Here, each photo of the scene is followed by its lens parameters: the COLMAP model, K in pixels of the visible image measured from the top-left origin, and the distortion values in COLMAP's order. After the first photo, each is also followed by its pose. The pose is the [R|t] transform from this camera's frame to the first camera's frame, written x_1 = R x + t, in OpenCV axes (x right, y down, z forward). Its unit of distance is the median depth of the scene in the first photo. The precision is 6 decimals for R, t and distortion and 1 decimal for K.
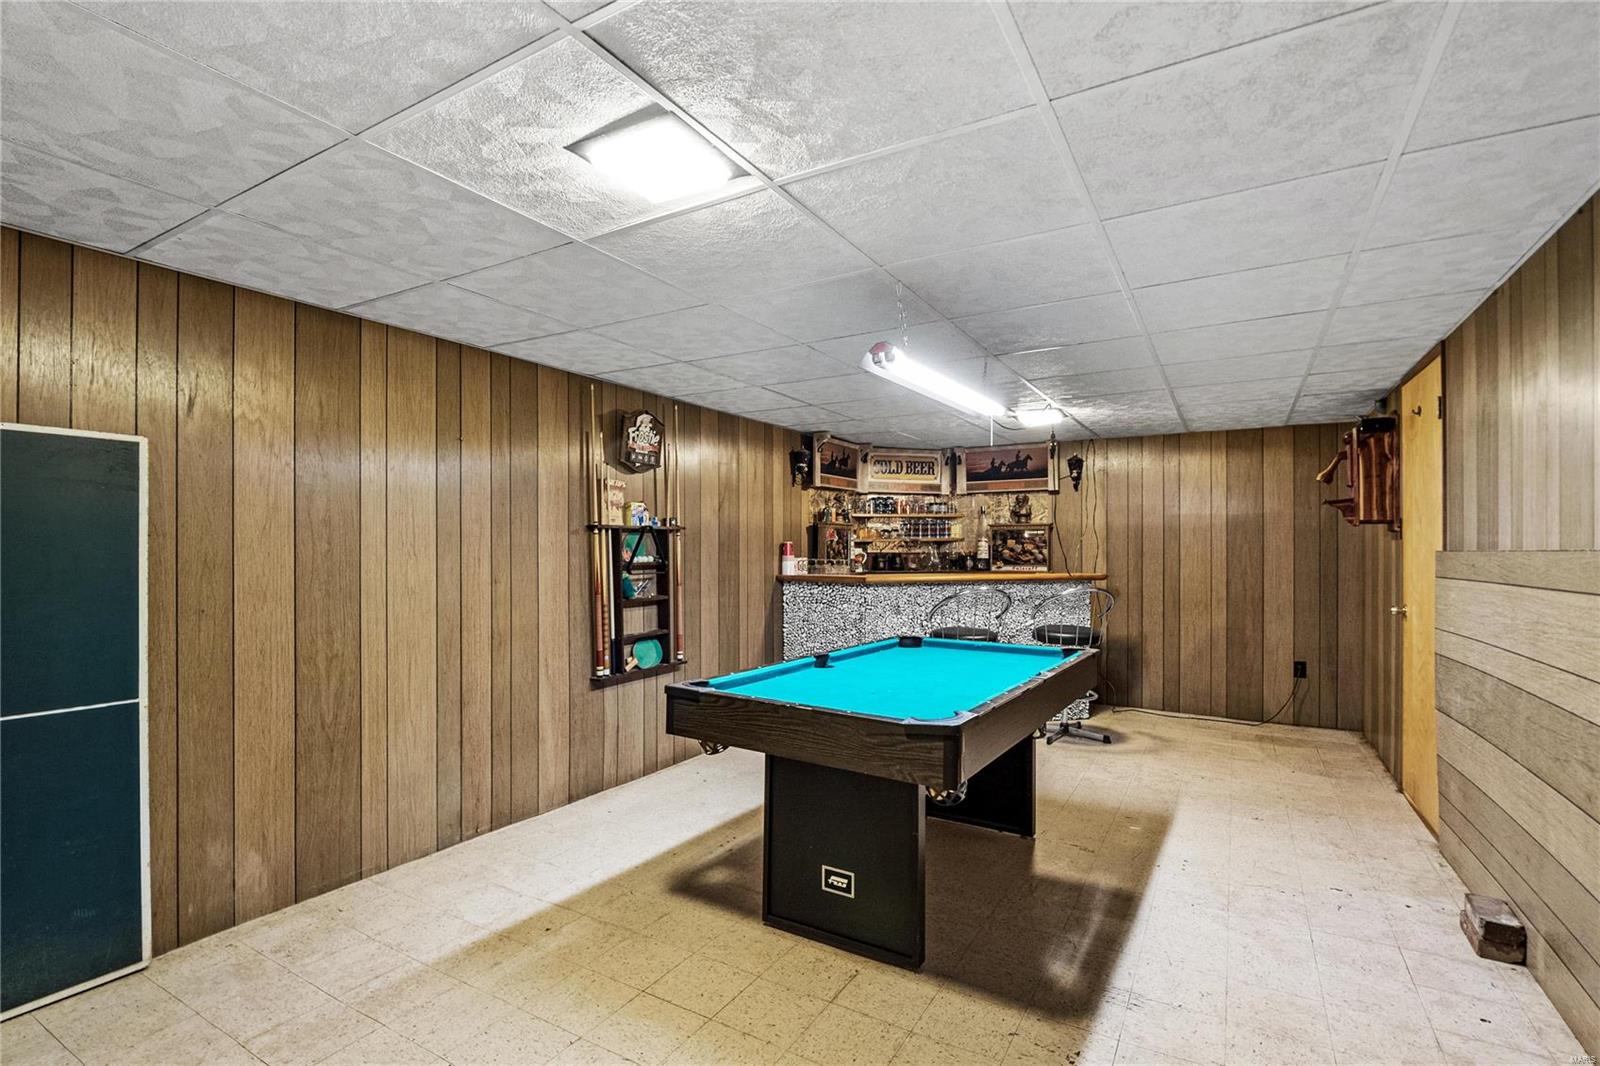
lens RADIAL K [[748.5, 0, 798.3], [0, 748.5, 535.3], [0, 0, 1]] dist [-0.018388, -0.000215]
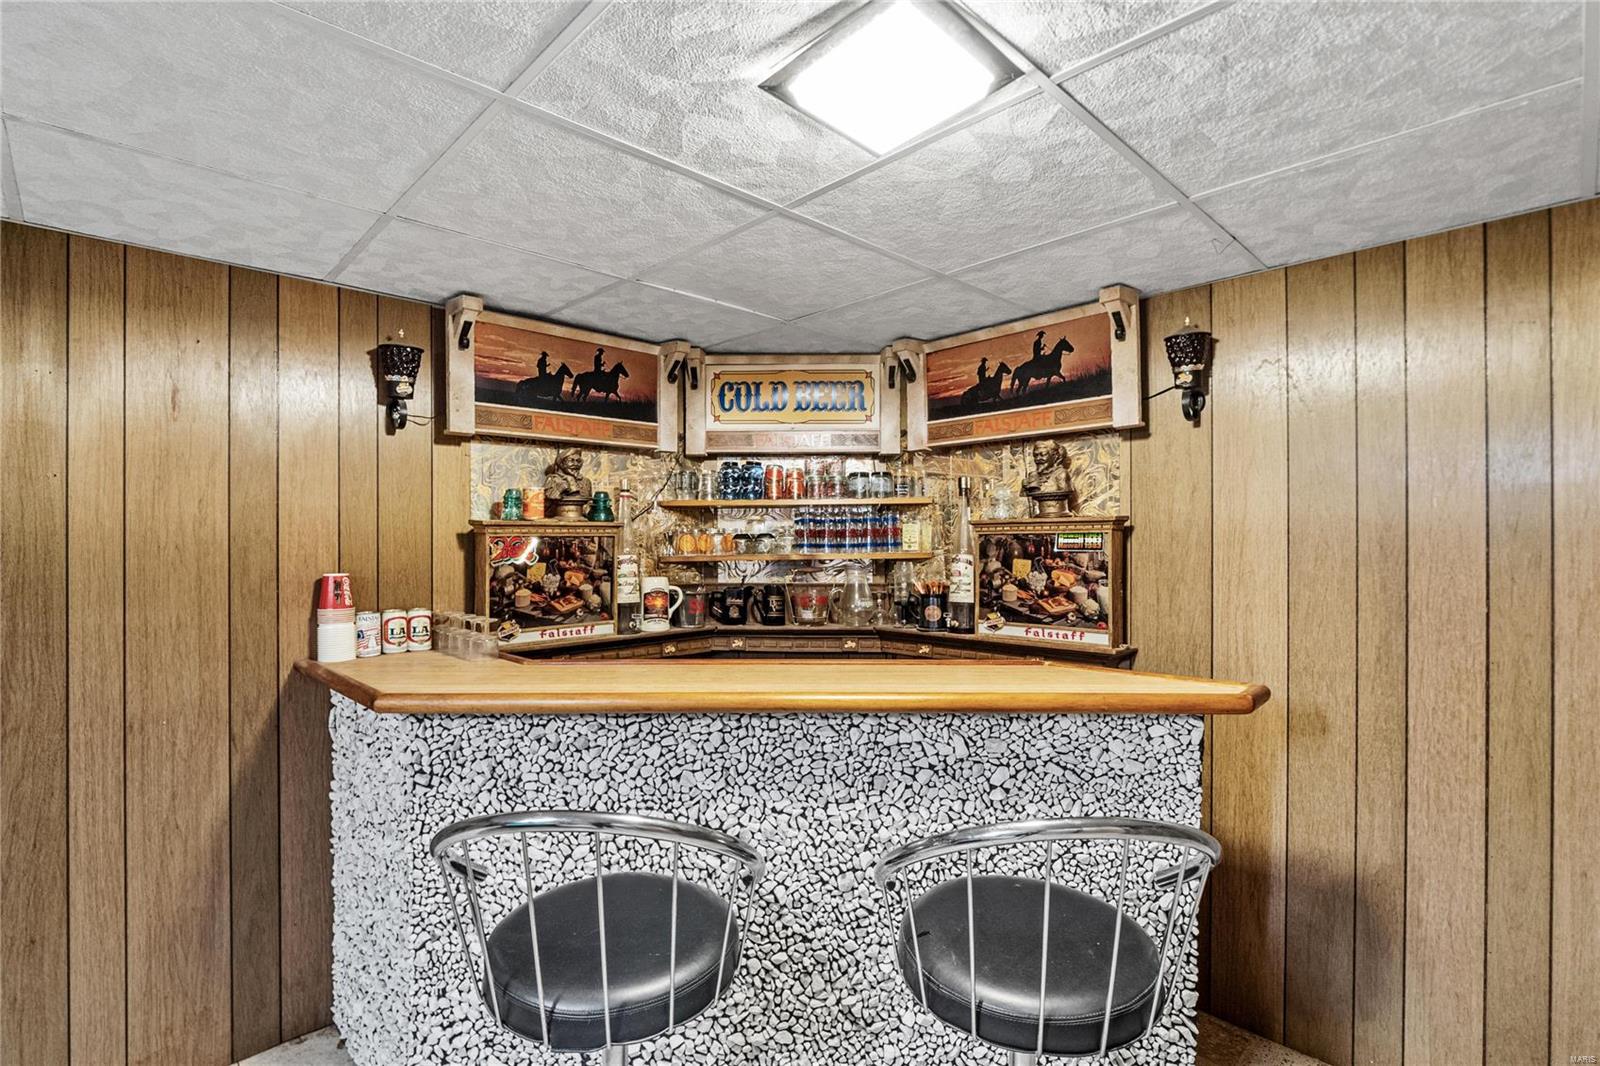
lens RADIAL K [[748.5, 0, 798.9], [0, 748.5, 540.9], [0, 0, 1]] dist [-0.018388, -0.000215]
pose [[0.962997, -0.005006, -0.269466, 0.277349], [0.008509, 0.999894, 0.011835, -0.009381], [0.269378, -0.013690, 0.962937, 0.587130]]
